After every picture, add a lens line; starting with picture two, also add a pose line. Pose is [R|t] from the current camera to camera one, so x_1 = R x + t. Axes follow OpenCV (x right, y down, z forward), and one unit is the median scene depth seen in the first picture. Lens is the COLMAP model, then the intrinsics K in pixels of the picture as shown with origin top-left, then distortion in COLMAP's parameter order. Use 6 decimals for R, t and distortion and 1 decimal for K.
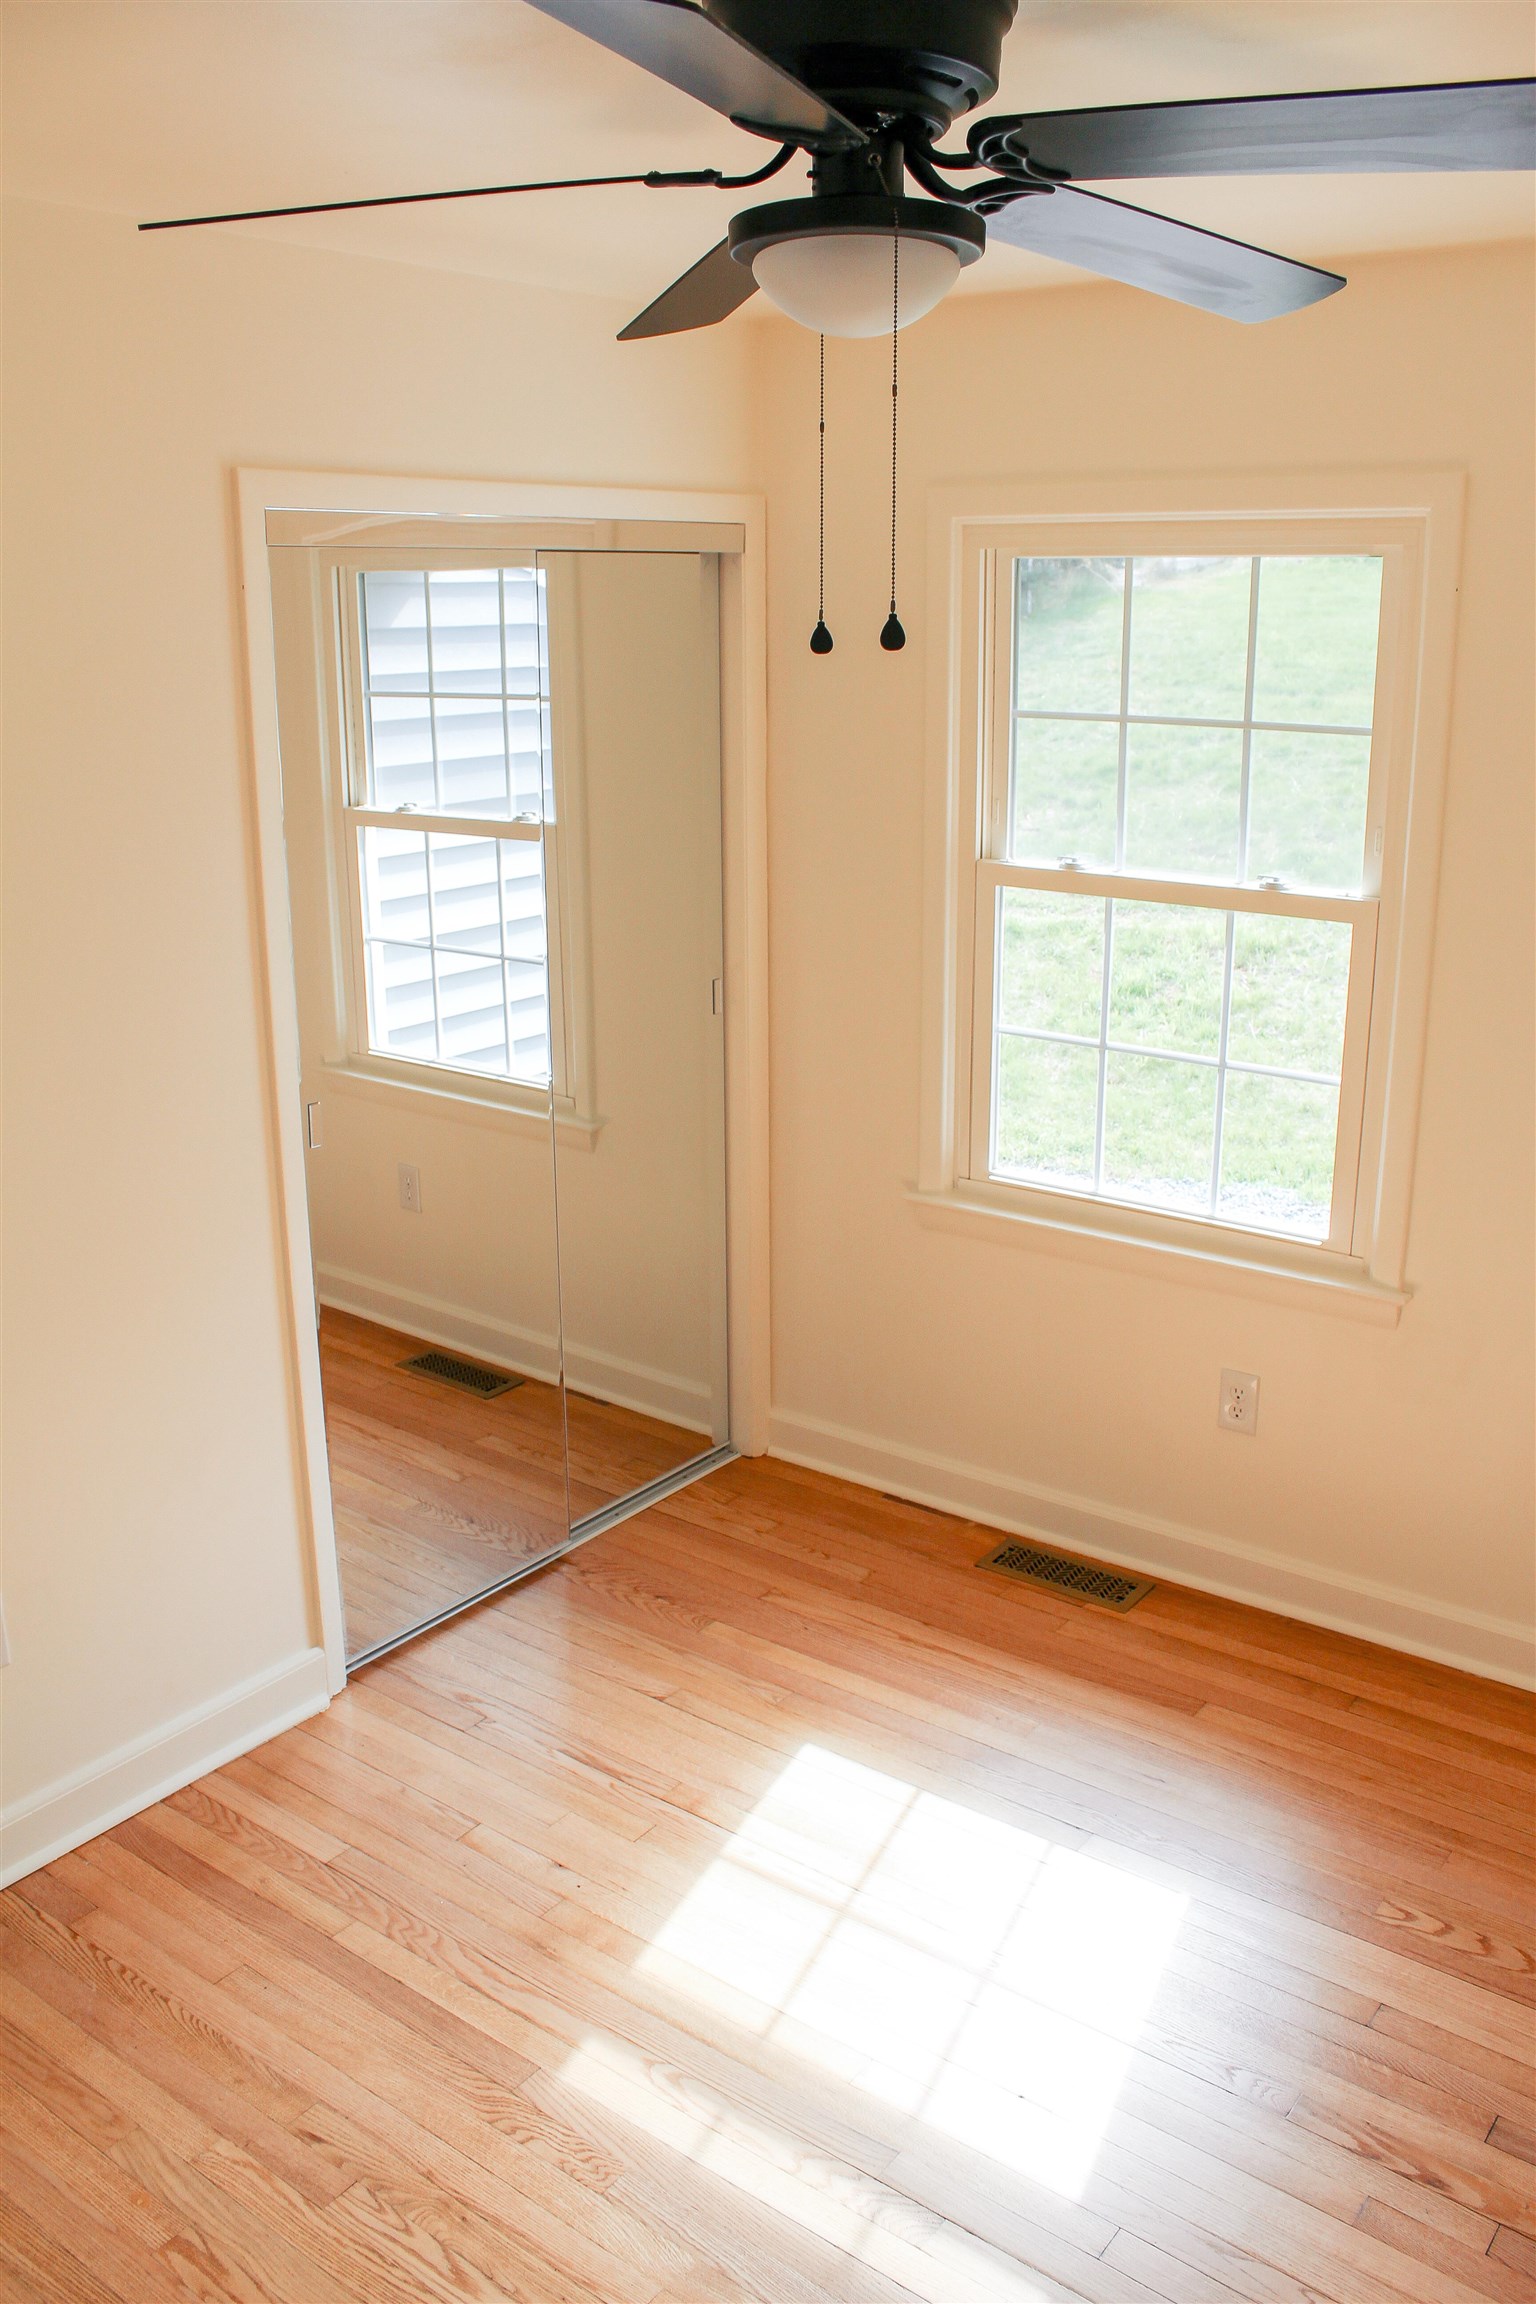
lens RADIAL K [[1909.4, 0, 761.9], [0, 1909.4, 1155.8], [0, 0, 1]] dist [-0.171584, 0.161985]
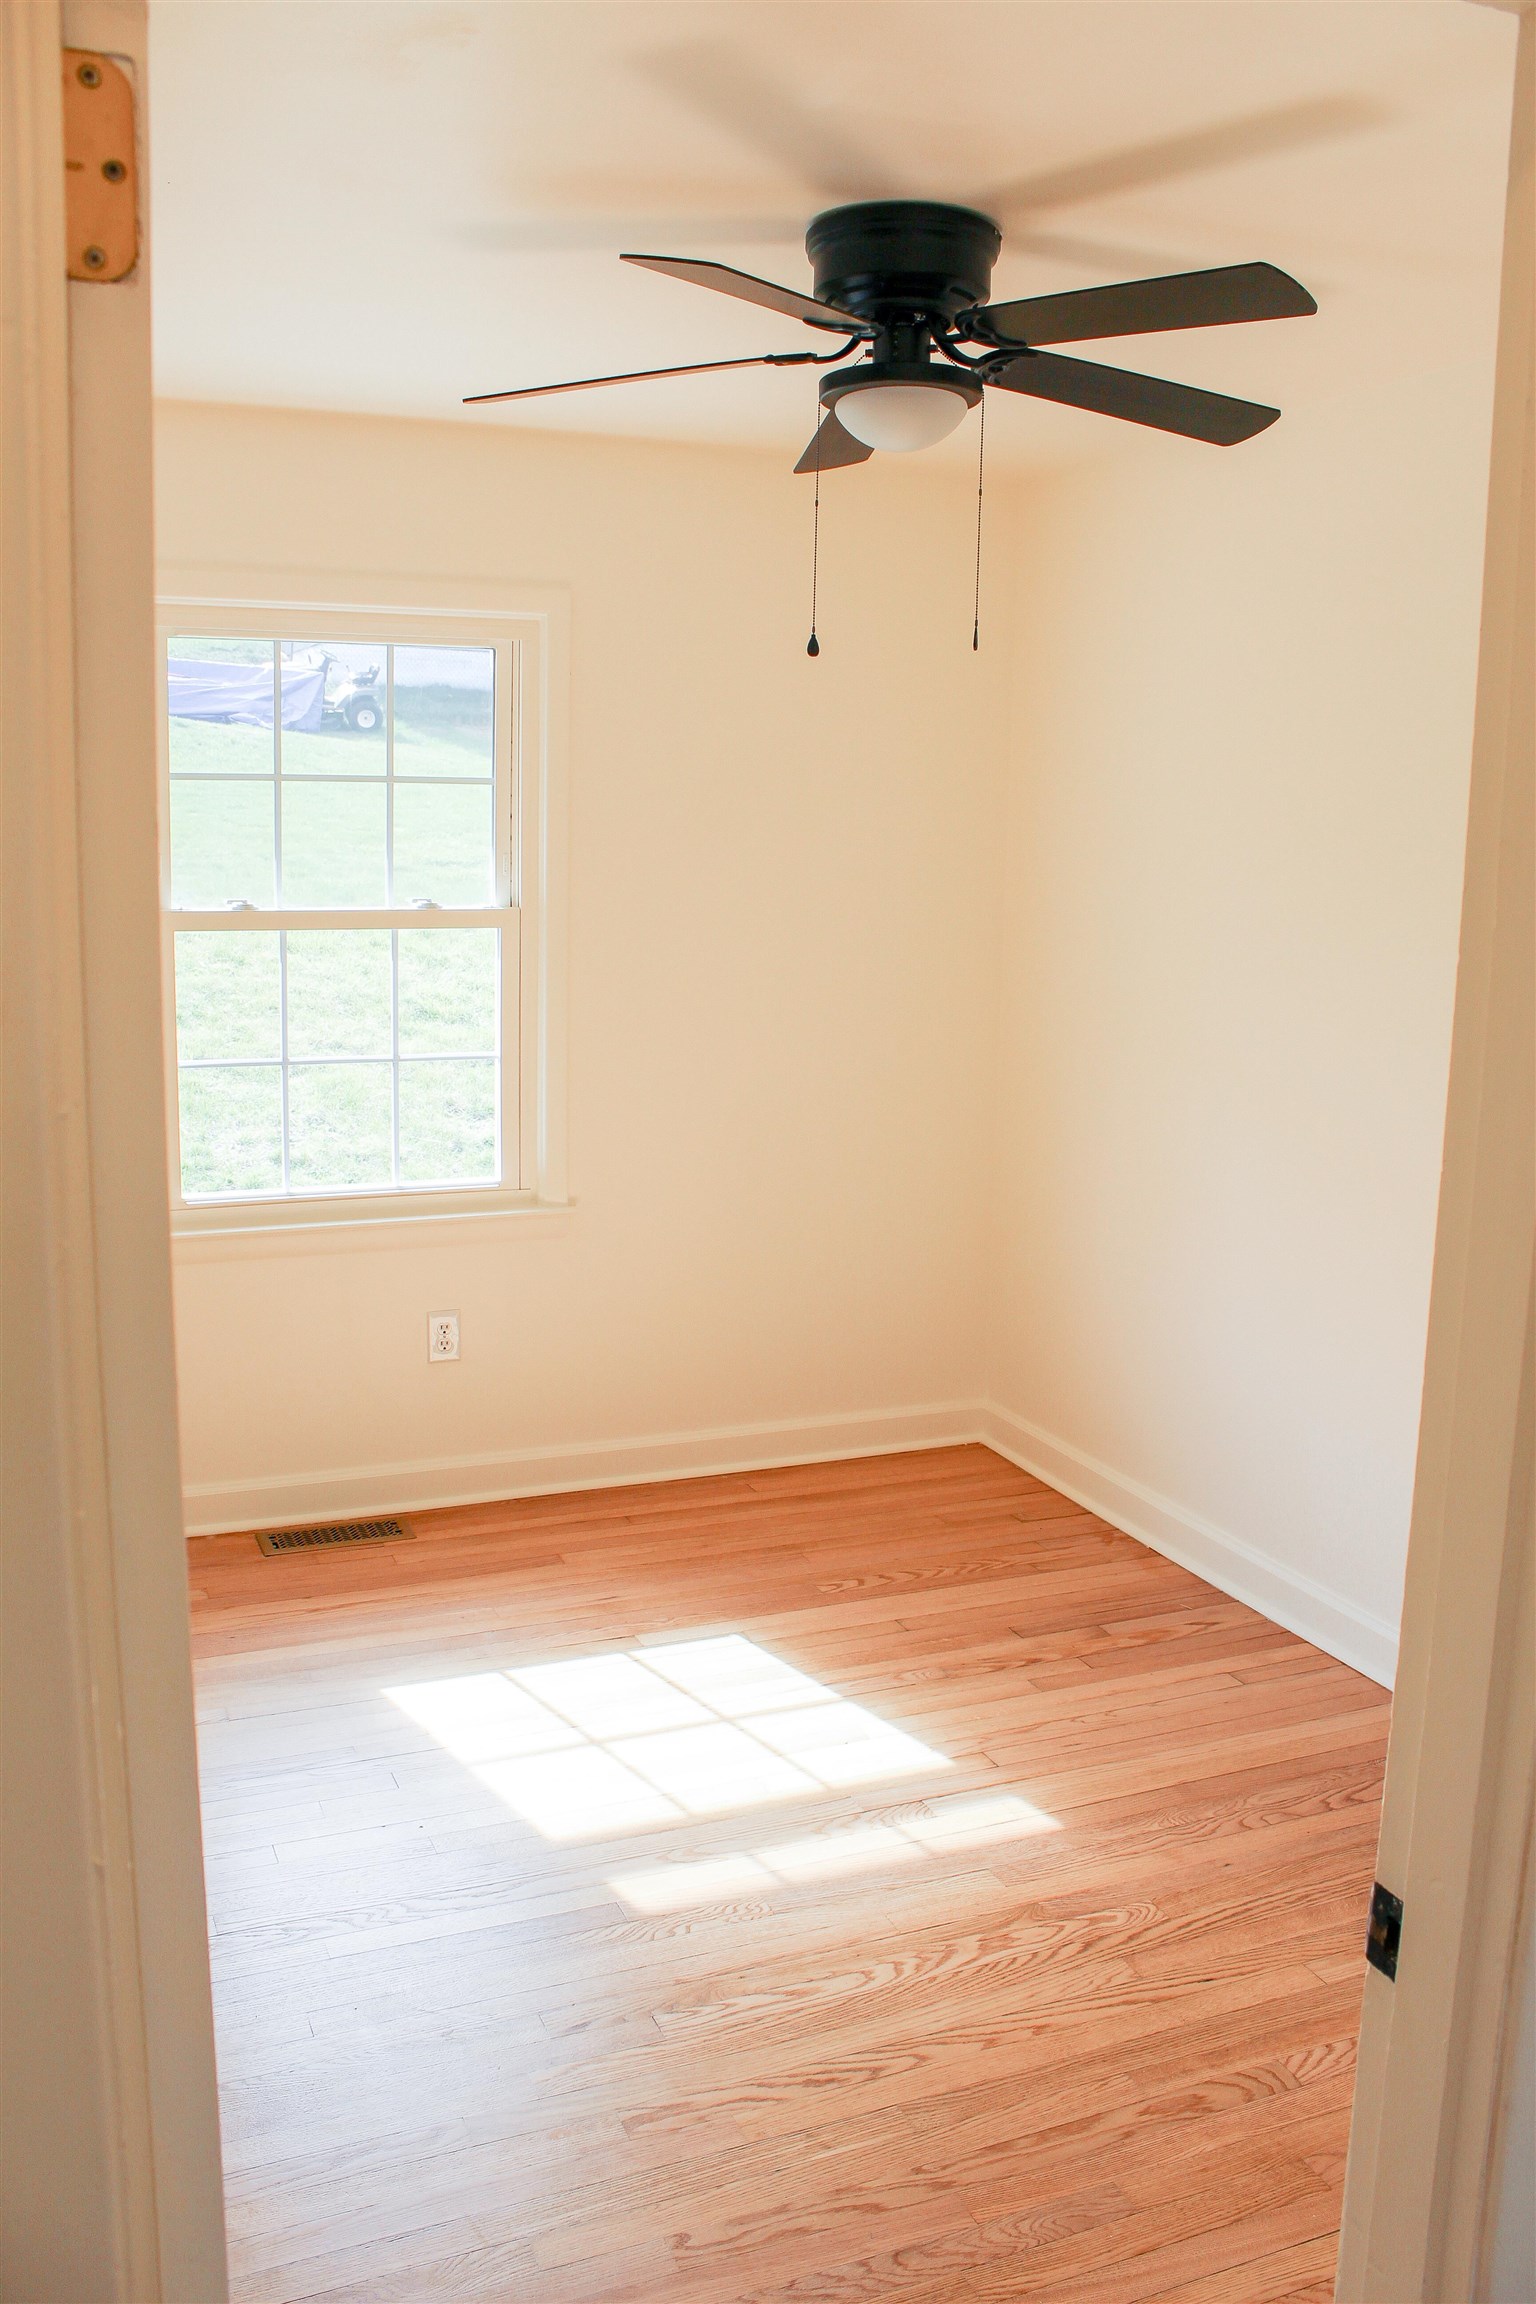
lens RADIAL K [[1909.4, 0, 761.9], [0, 1909.4, 1155.8], [0, 0, 1]] dist [-0.171584, 0.161985]
pose [[0.497822, -0.134998, 0.856708, -0.720803], [0.223935, 0.974323, 0.023406, 0.038412], [-0.837870, 0.180195, 0.515270, 0.201435]]
